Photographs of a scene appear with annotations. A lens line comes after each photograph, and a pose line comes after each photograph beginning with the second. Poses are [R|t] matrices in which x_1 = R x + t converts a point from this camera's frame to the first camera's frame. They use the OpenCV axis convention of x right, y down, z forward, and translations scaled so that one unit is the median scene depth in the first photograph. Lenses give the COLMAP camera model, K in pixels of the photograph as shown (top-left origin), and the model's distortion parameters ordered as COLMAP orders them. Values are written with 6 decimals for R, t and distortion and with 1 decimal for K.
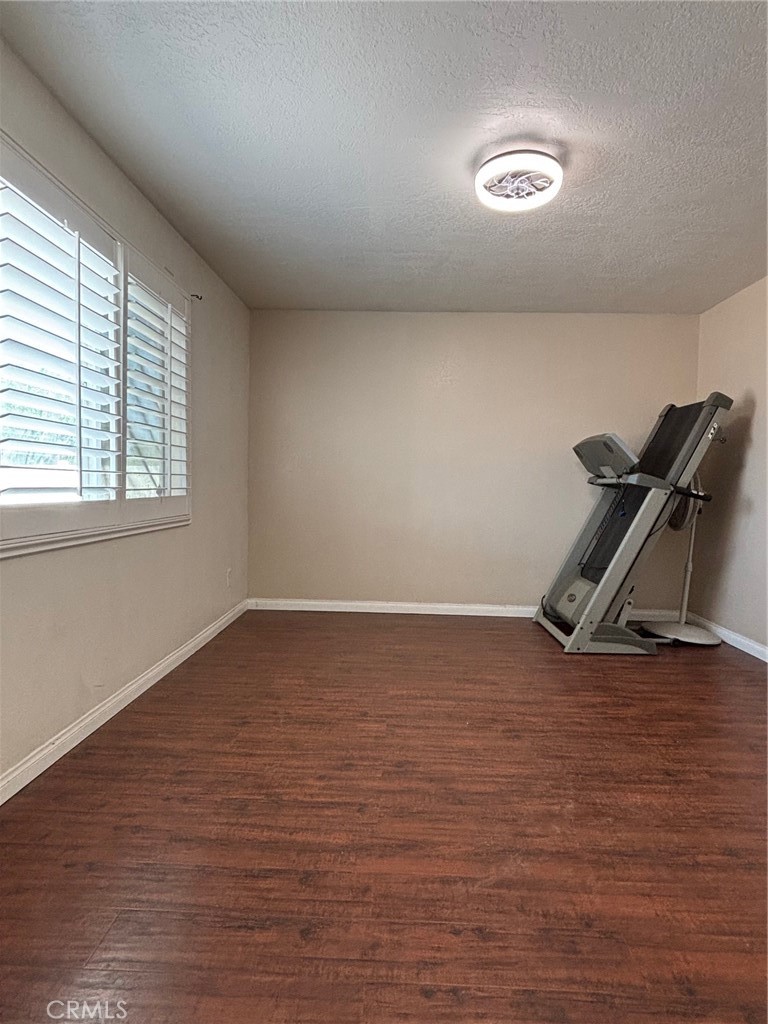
lens RADIAL K [[541.8, 0, 384.0], [0, 541.8, 512.0], [0, 0, 1]] dist [0.003149, -0.002081]
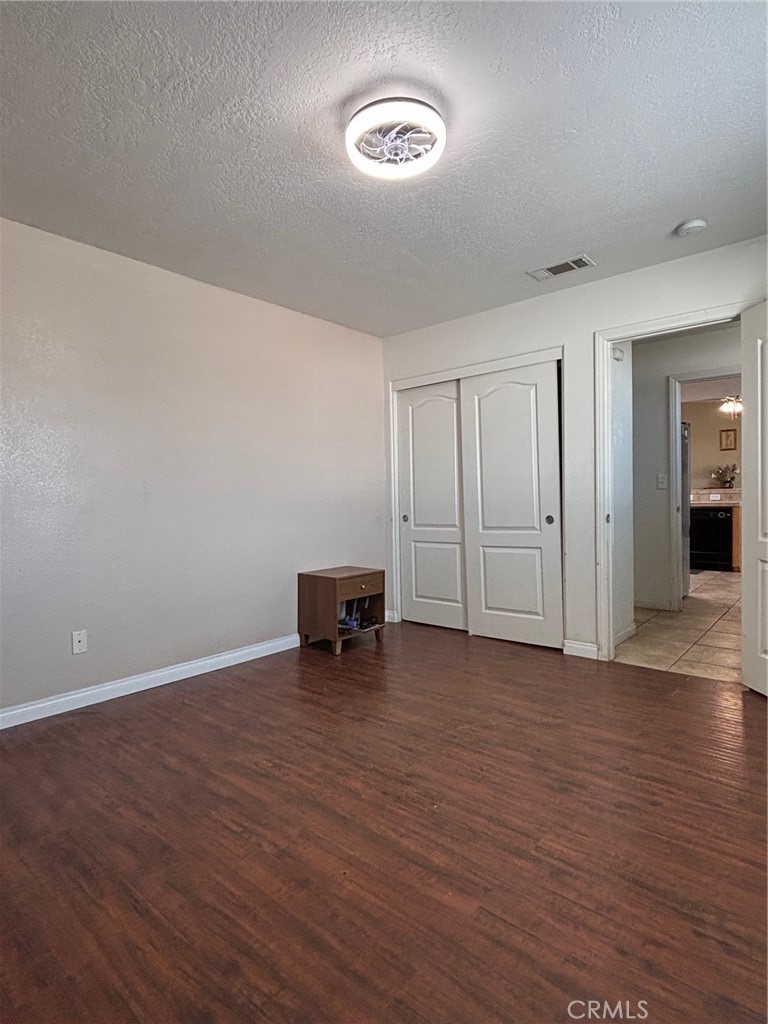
lens RADIAL K [[541.8, 0, 384.0], [0, 541.8, 512.0], [0, 0, 1]] dist [0.003149, -0.002081]
pose [[-0.775790, -0.027961, 0.630371, -0.295615], [0.030180, 0.996230, 0.081332, -0.106865], [-0.630269, 0.082122, -0.772022, 1.774531]]
